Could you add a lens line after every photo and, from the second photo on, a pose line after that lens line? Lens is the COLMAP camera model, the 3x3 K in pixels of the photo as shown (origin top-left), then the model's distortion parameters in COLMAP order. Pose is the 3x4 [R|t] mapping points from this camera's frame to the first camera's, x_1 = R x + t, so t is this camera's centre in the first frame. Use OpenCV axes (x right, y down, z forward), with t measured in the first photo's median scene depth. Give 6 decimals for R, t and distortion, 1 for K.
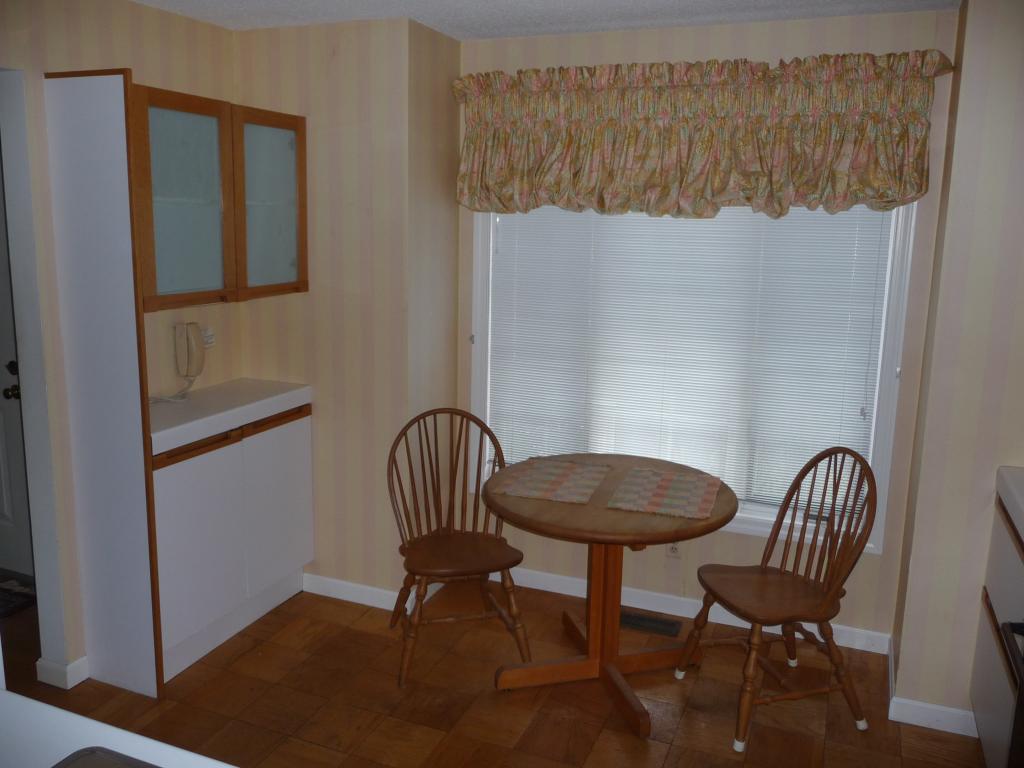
lens RADIAL K [[850.1, 0, 512.0], [0, 850.1, 384.0], [0, 0, 1]] dist [-0.047065, 0.049241]
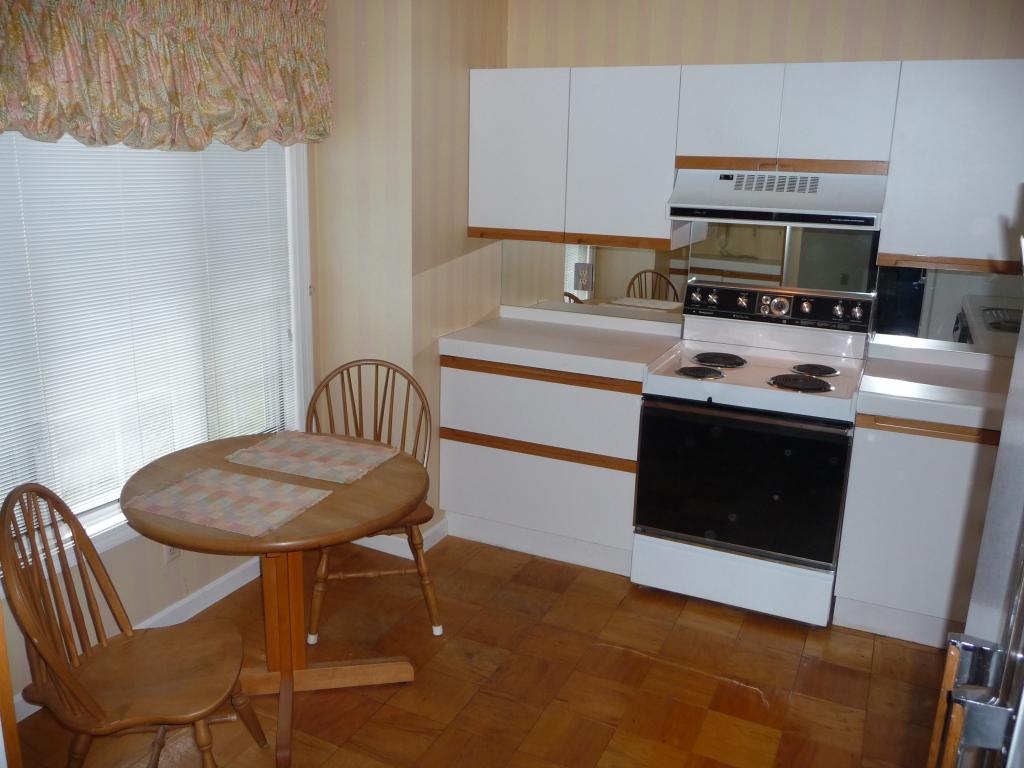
lens RADIAL K [[853.8, 0, 509.8], [0, 853.8, 374.0], [0, 0, 1]] dist [-0.049117, 0.055863]
pose [[0.059866, -0.263404, 0.962826, -0.633367], [0.167456, 0.953537, 0.250451, -0.144191], [-0.984060, 0.146237, 0.101193, 0.643965]]
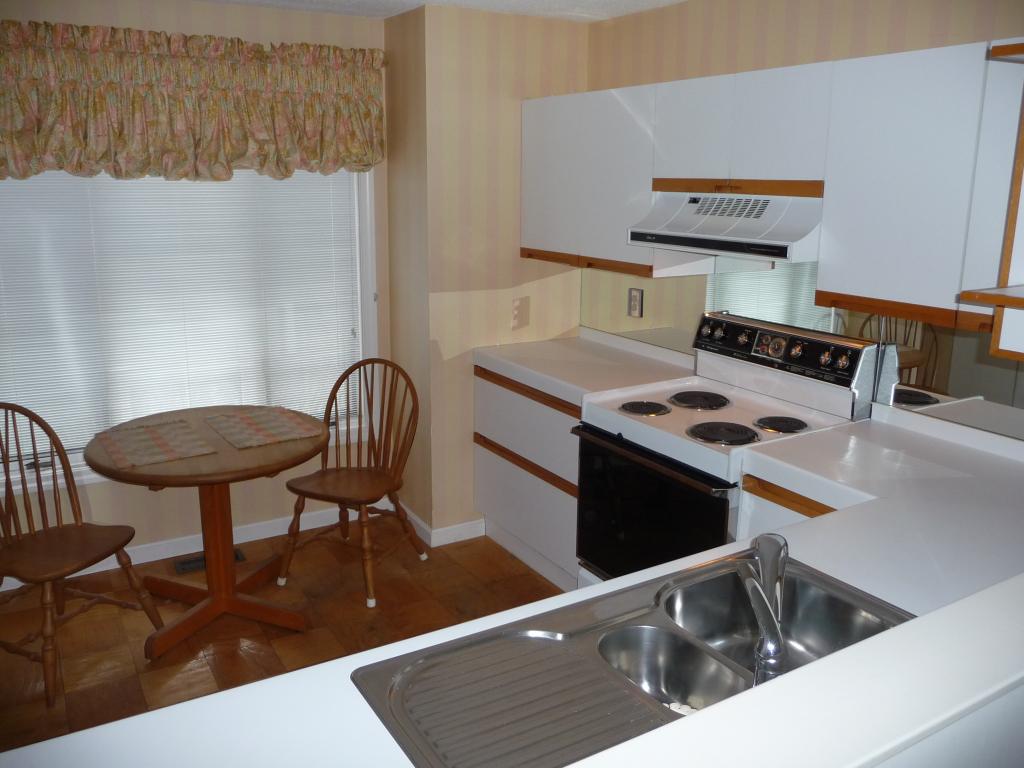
lens RADIAL K [[853.8, 0, 509.8], [0, 853.8, 374.0], [0, 0, 1]] dist [-0.049117, 0.055863]
pose [[0.601094, -0.195914, 0.774793, -0.455937], [0.155396, 0.979635, 0.127152, -0.031501], [-0.783925, 0.043969, 0.619297, 0.031510]]
